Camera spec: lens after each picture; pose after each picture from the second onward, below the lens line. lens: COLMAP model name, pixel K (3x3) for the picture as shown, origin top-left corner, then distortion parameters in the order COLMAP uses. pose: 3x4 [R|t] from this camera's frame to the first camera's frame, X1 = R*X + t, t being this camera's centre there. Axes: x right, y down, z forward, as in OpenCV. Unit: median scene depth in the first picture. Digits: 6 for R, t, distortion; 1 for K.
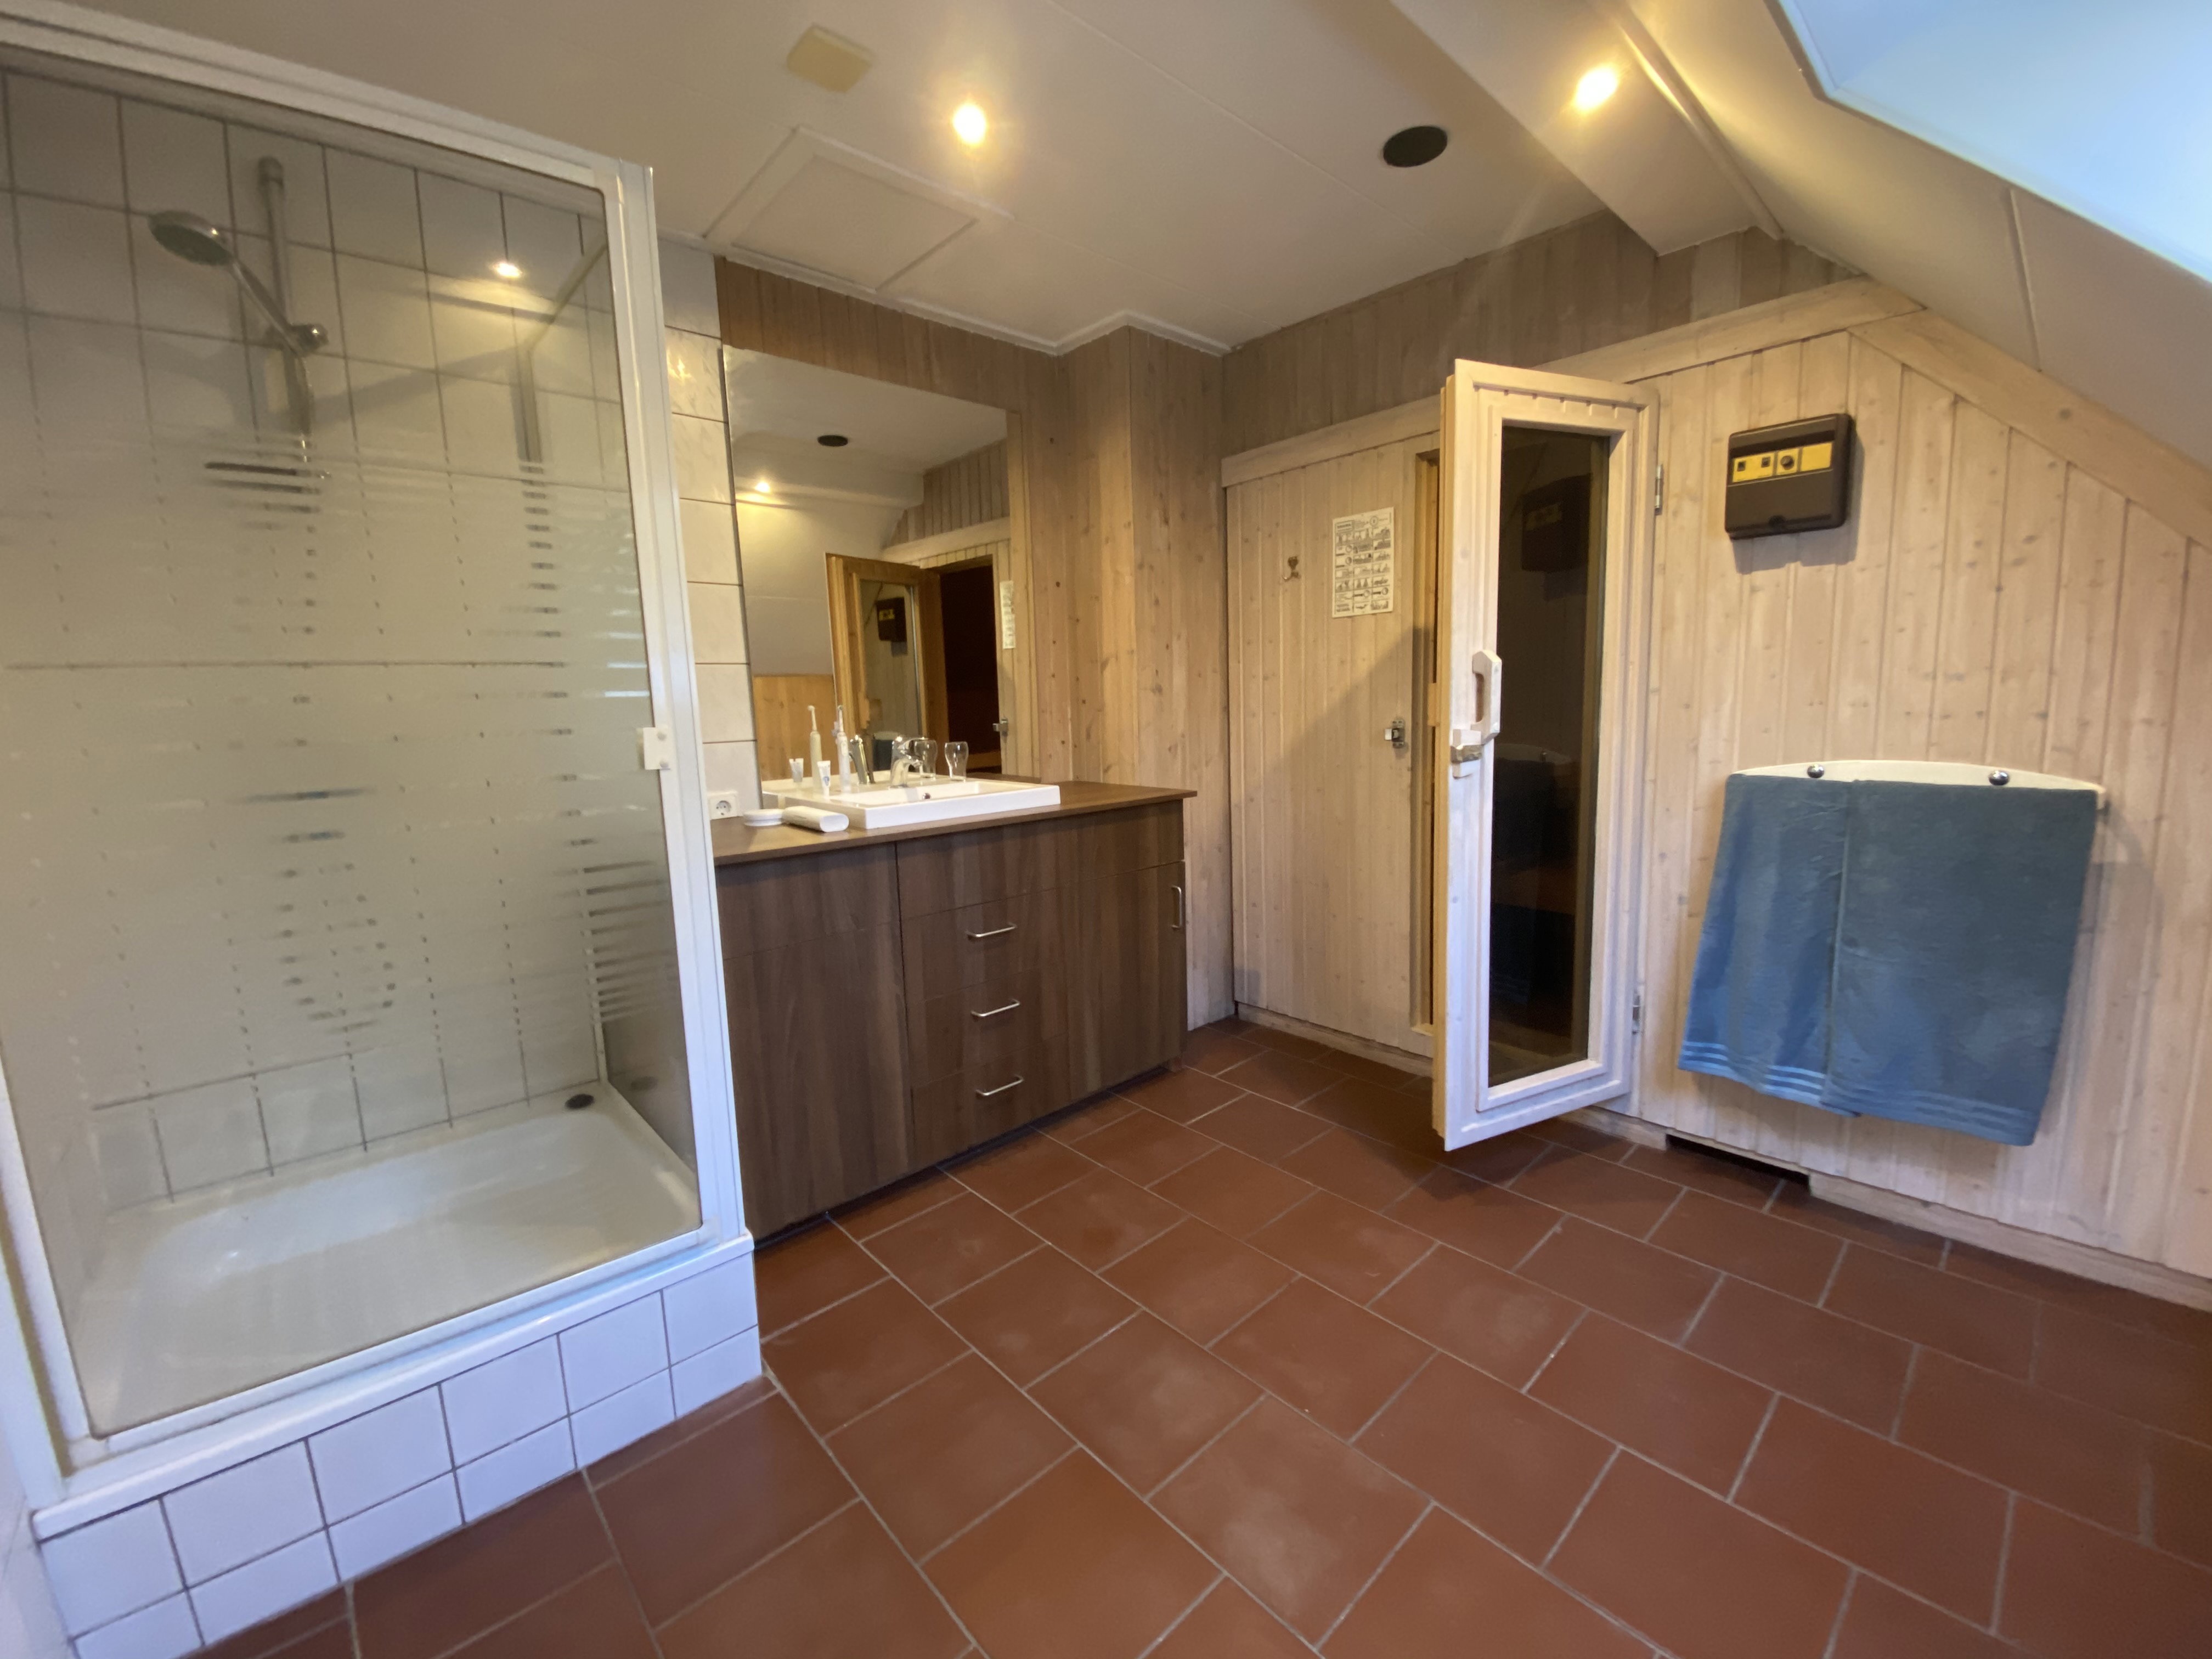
lens RADIAL K [[889.7, 0, 1104.5], [0, 889.7, 821.0], [0, 0, 1]] dist [0.018113, -0.020447]
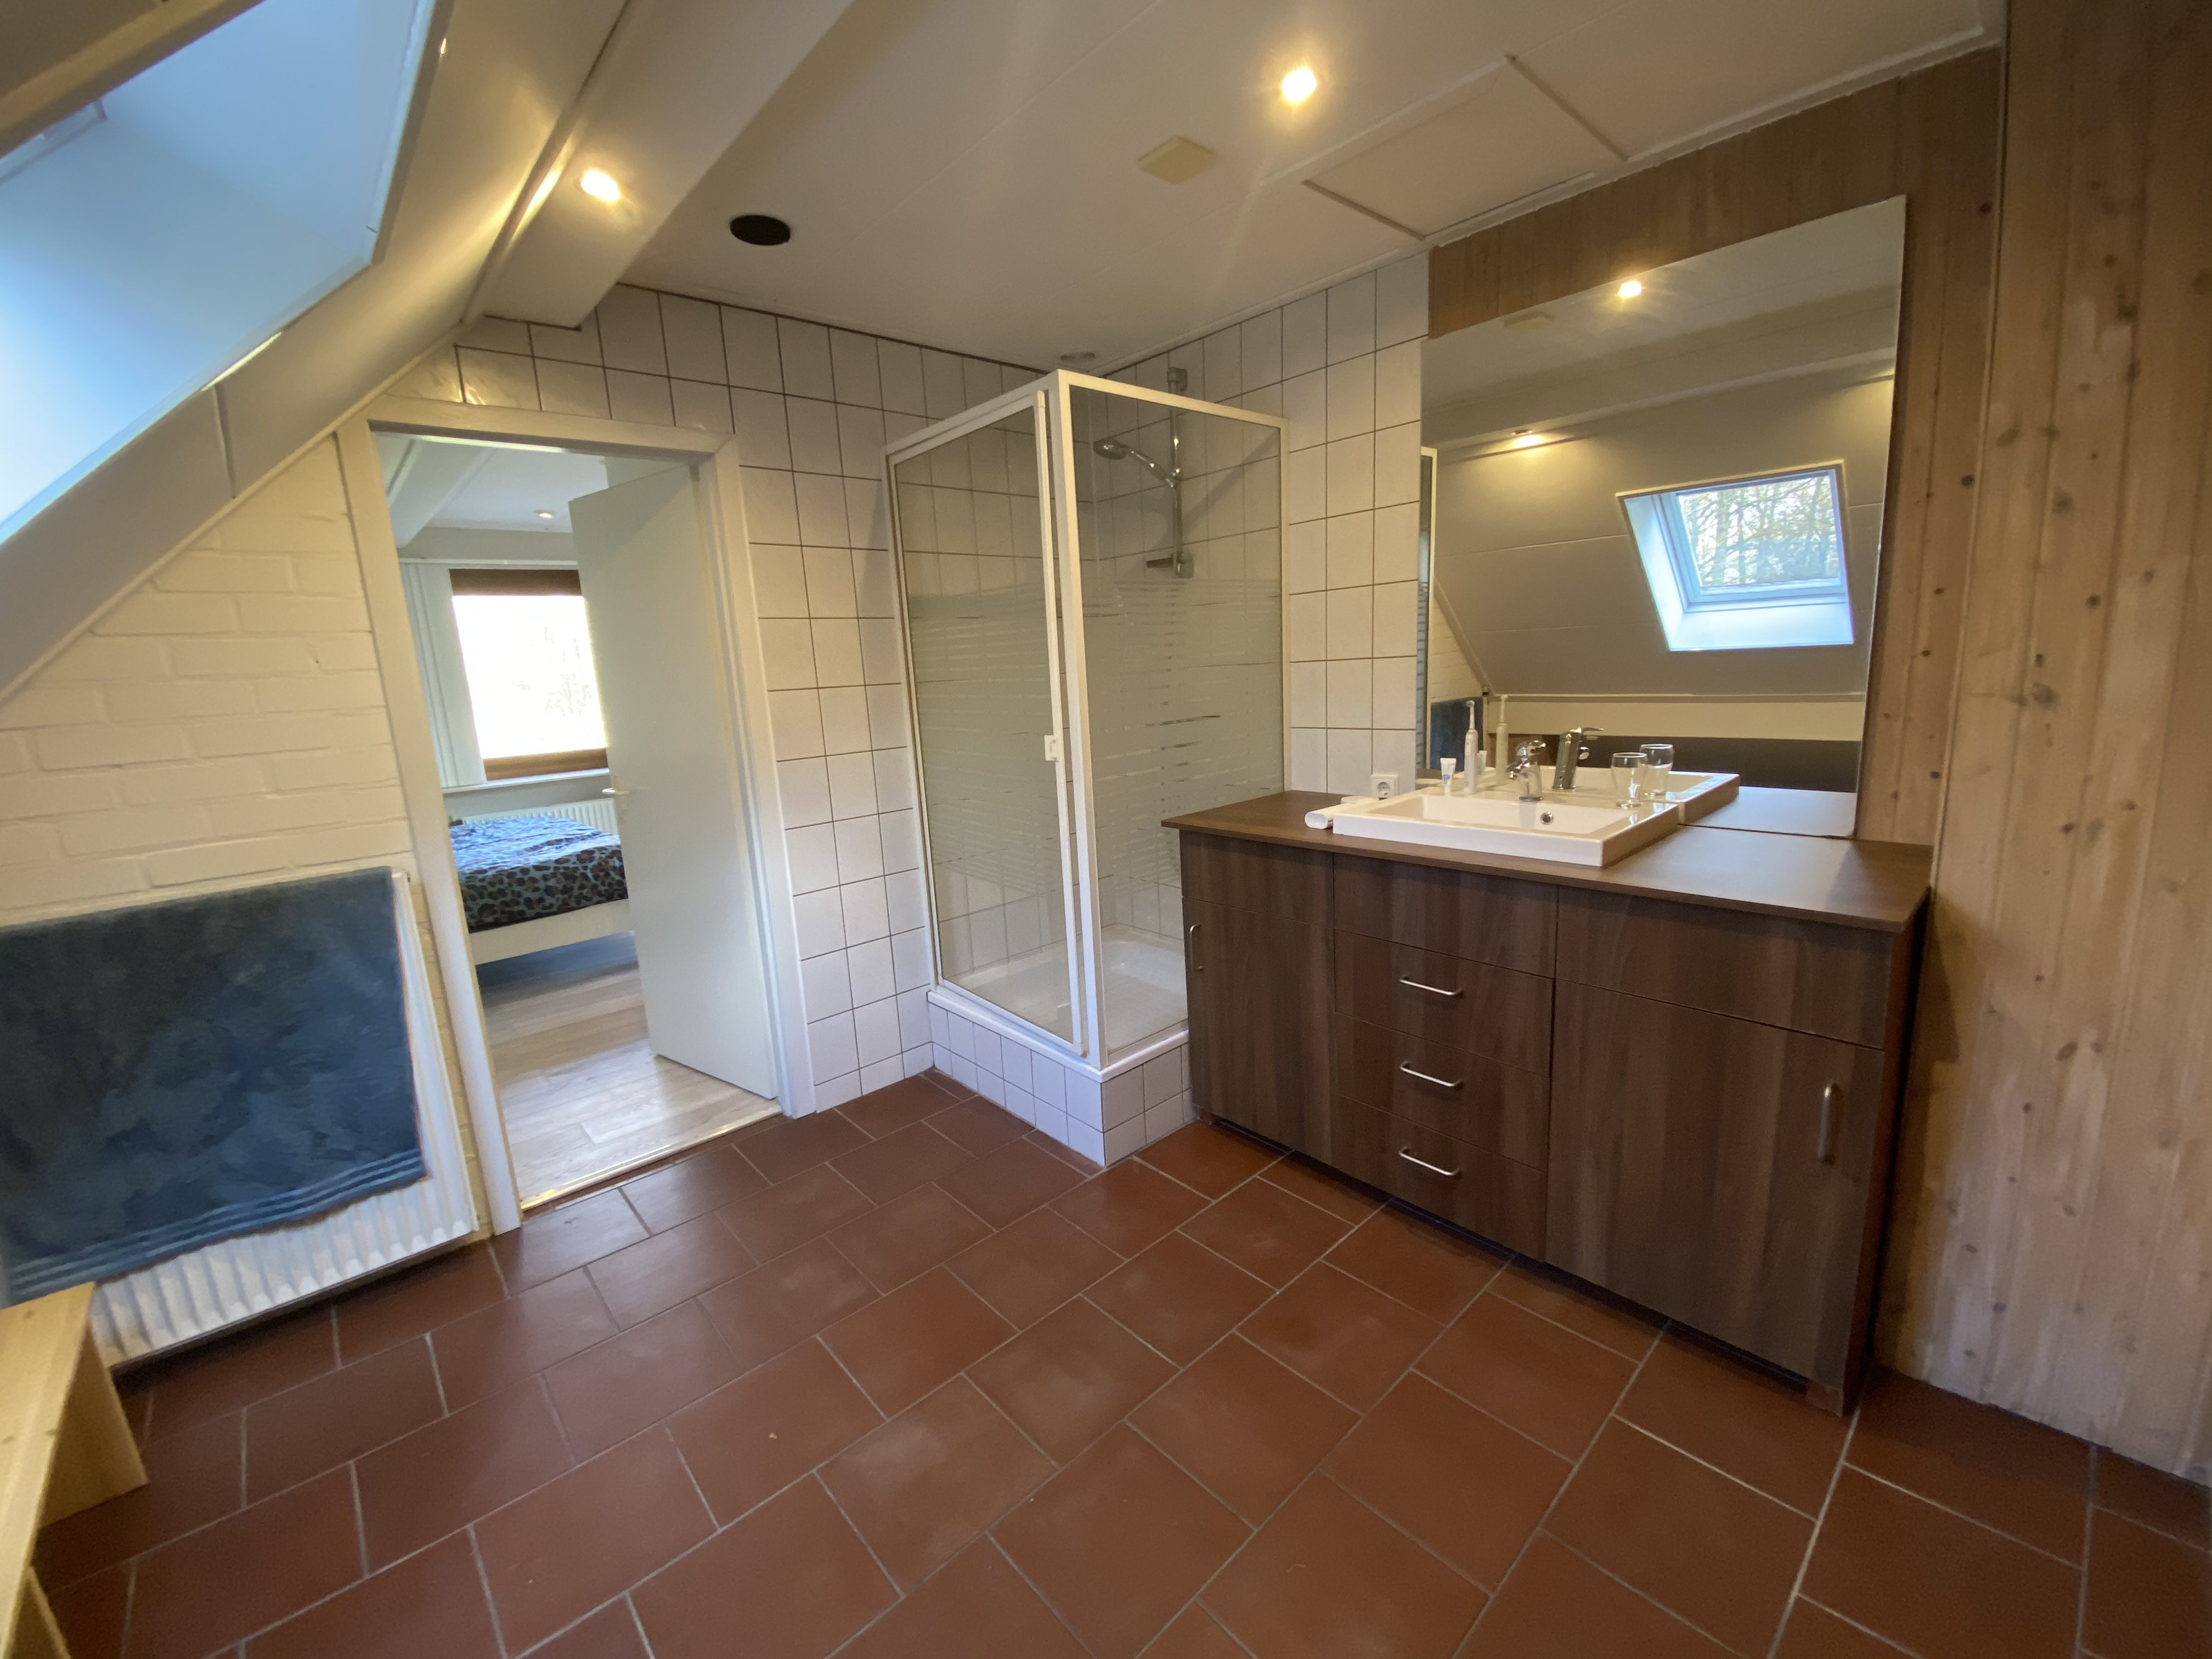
lens RADIAL K [[889.7, 0, 1104.5], [0, 889.7, 821.0], [0, 0, 1]] dist [0.018113, -0.020447]
pose [[-0.008236, 0.213279, -0.976957, 0.758318], [-0.079888, 0.973727, 0.213248, -0.209856], [0.996770, 0.079803, 0.009018, 0.747673]]
